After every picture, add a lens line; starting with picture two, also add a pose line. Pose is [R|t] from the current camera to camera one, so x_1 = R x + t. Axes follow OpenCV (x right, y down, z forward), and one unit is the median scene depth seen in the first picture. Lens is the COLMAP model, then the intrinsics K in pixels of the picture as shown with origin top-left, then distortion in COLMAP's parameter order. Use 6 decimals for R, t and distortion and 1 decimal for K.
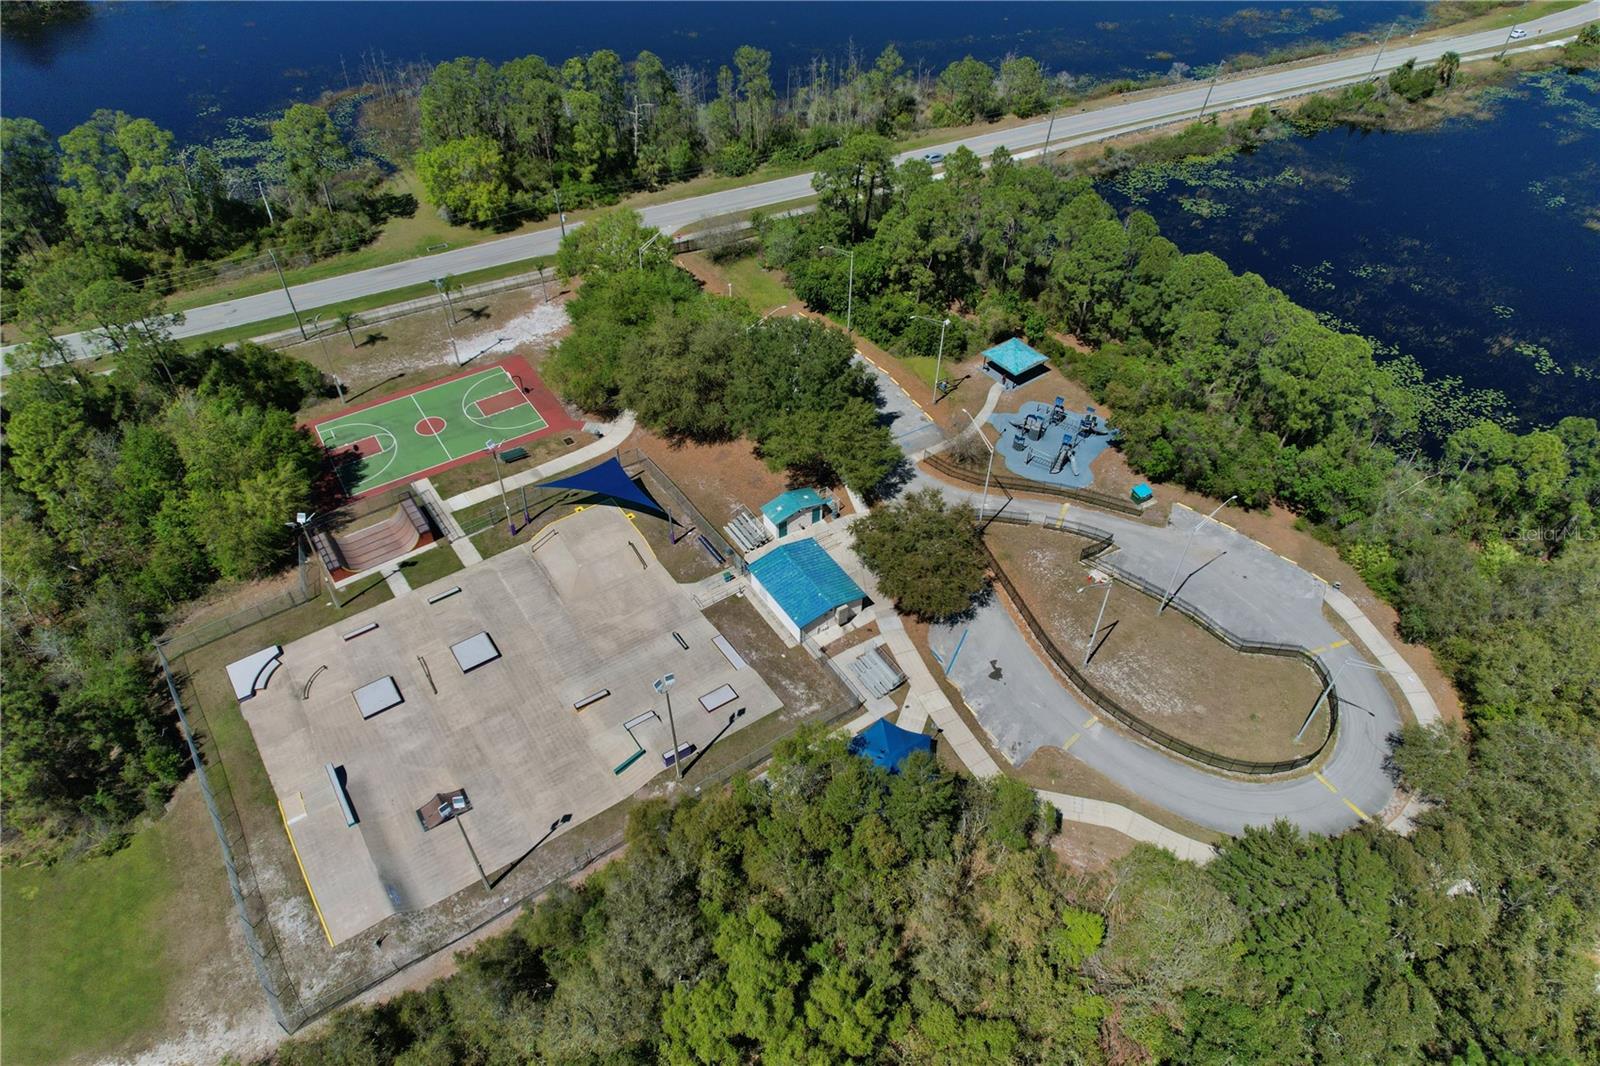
lens RADIAL K [[1018.4, 0, 799.5], [0, 1018.4, 543.9], [0, 0, 1]] dist [-0.072283, 0.066679]
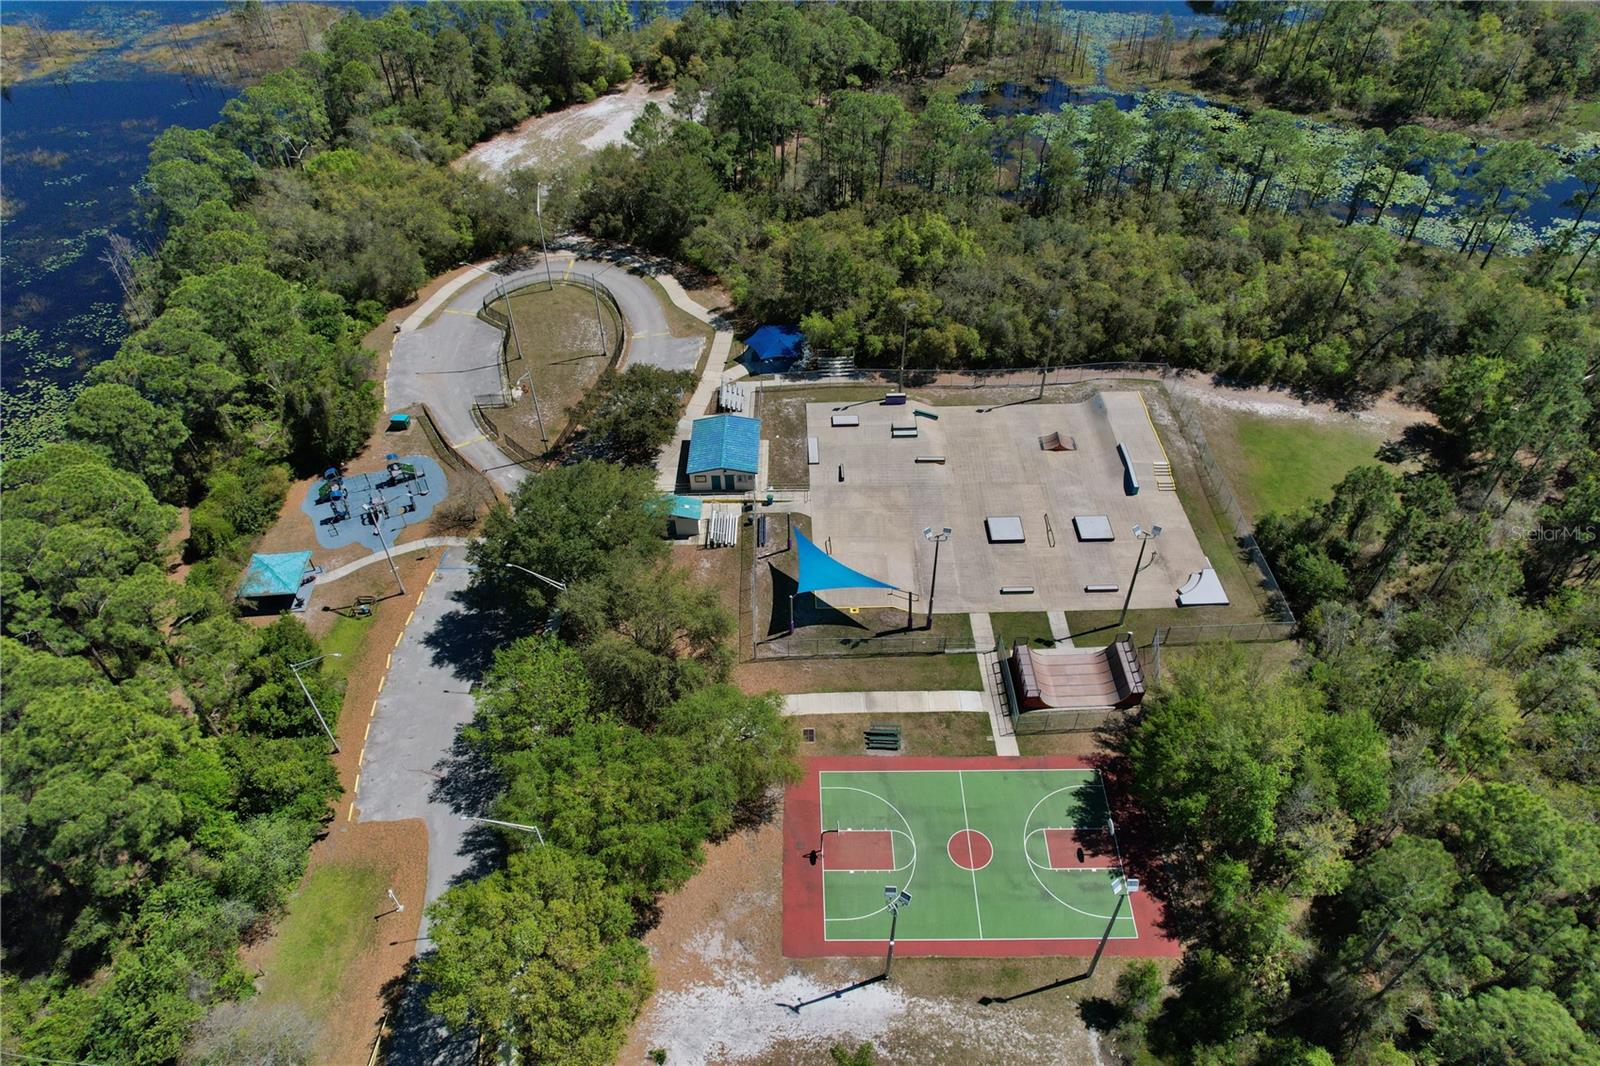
lens RADIAL K [[1018.4, 0, 799.5], [0, 1018.4, 543.9], [0, 0, 1]] dist [-0.072283, 0.066679]
pose [[-0.834873, -0.383533, 0.394827, -0.528975], [0.386087, 0.103228, 0.916668, -0.917971], [-0.392330, 0.917740, 0.061895, 0.943386]]
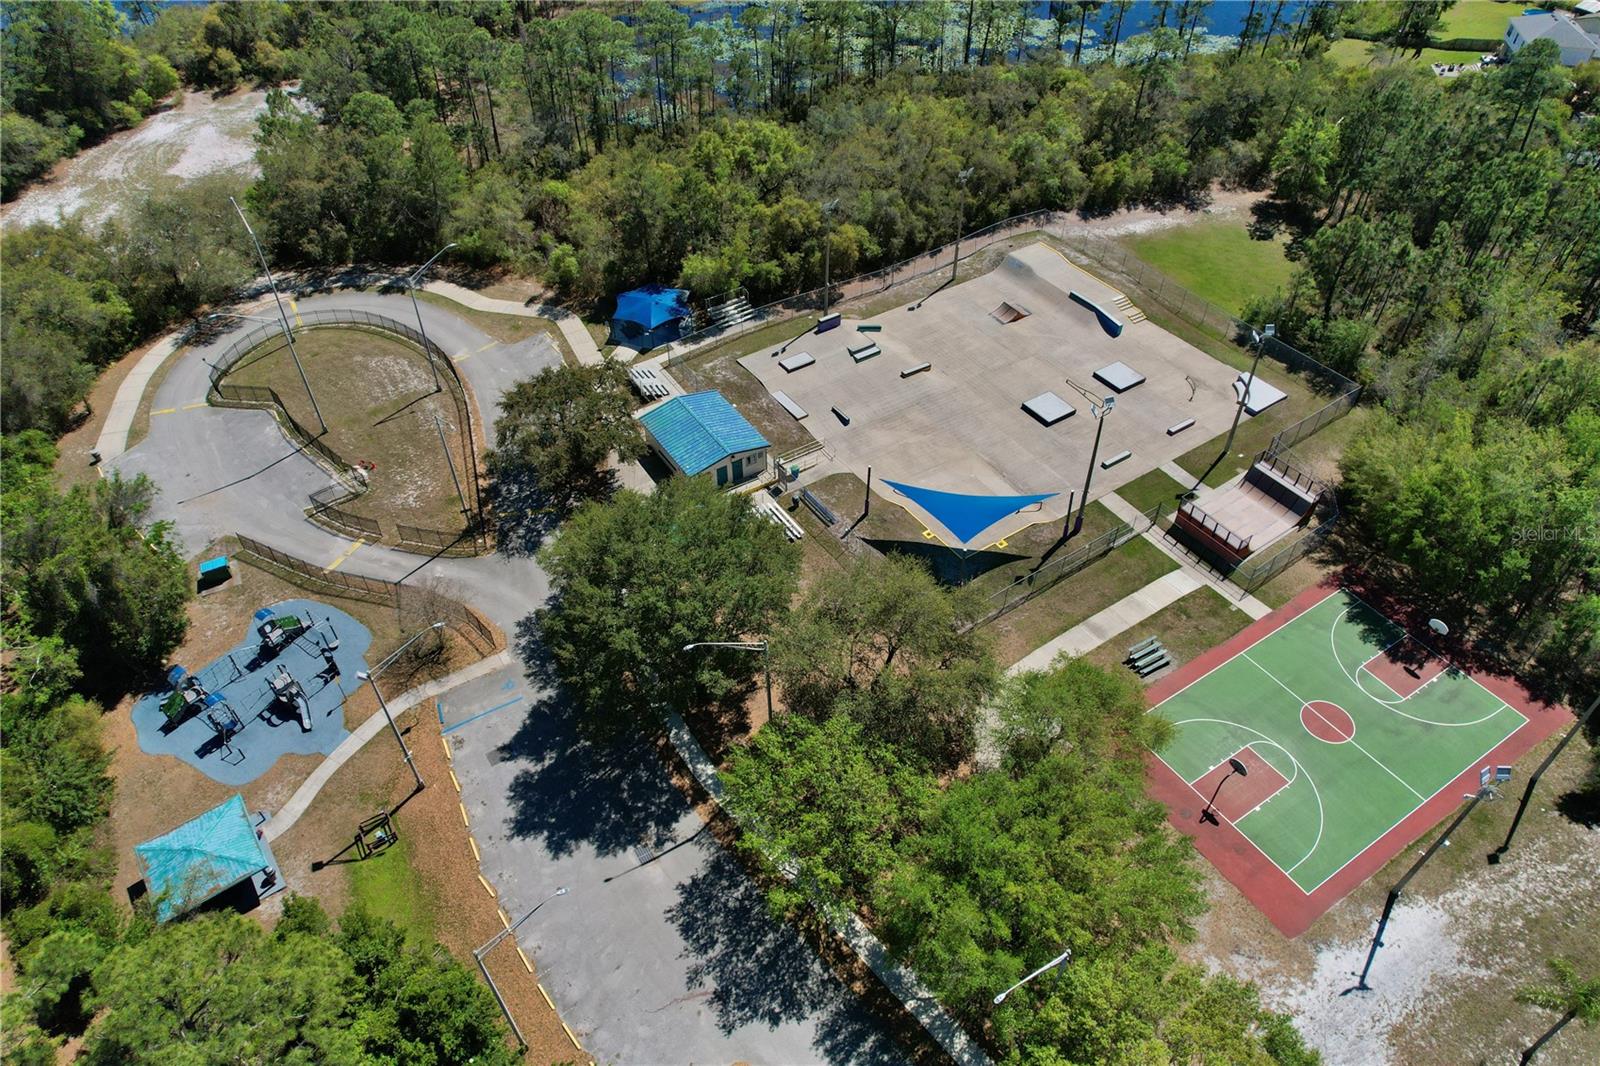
lens RADIAL K [[1018.4, 0, 799.5], [0, 1018.4, 543.9], [0, 0, 1]] dist [-0.072283, 0.066679]
pose [[-0.999905, -0.013453, 0.003034, -0.076460], [0.002622, 0.030481, 0.999532, -0.796351], [-0.013539, 0.999445, -0.030443, 1.062748]]
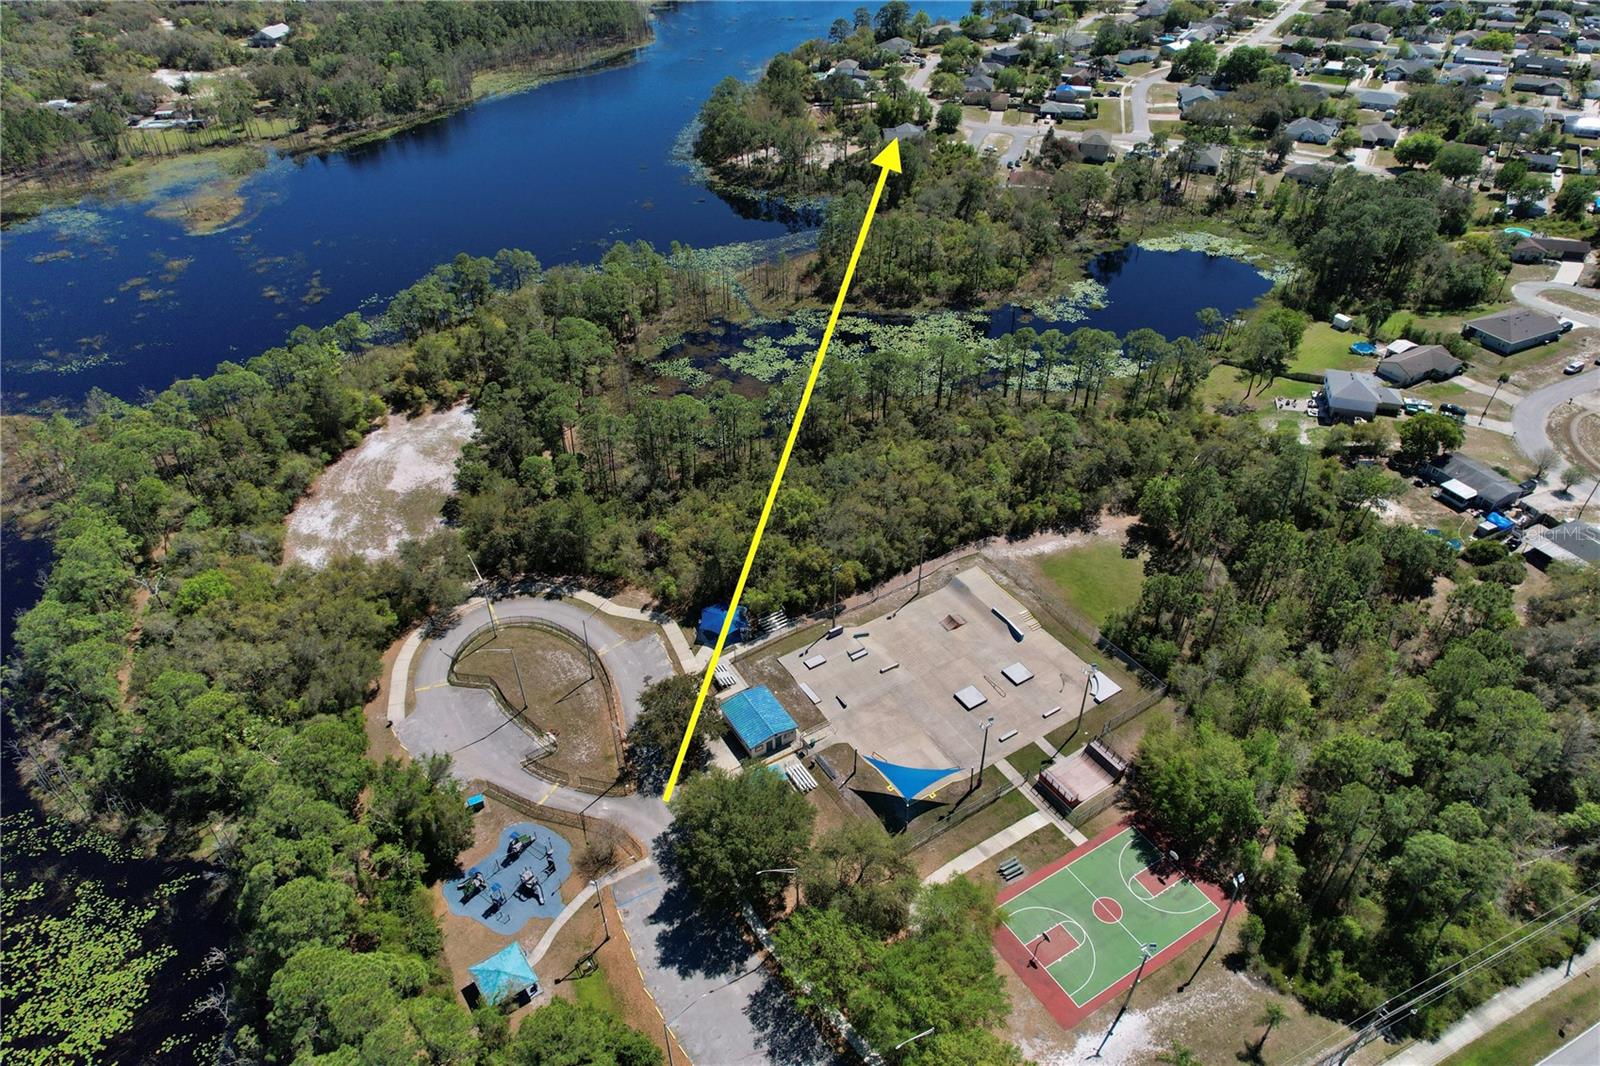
lens RADIAL K [[1018.4, 0, 799.5], [0, 1018.4, 543.9], [0, 0, 1]] dist [-0.072283, 0.066679]
pose [[-0.999381, -0.027014, 0.022534, -0.075287], [0.018597, 0.138014, 0.990256, -1.372741], [-0.029860, 0.990062, -0.137426, 0.901435]]
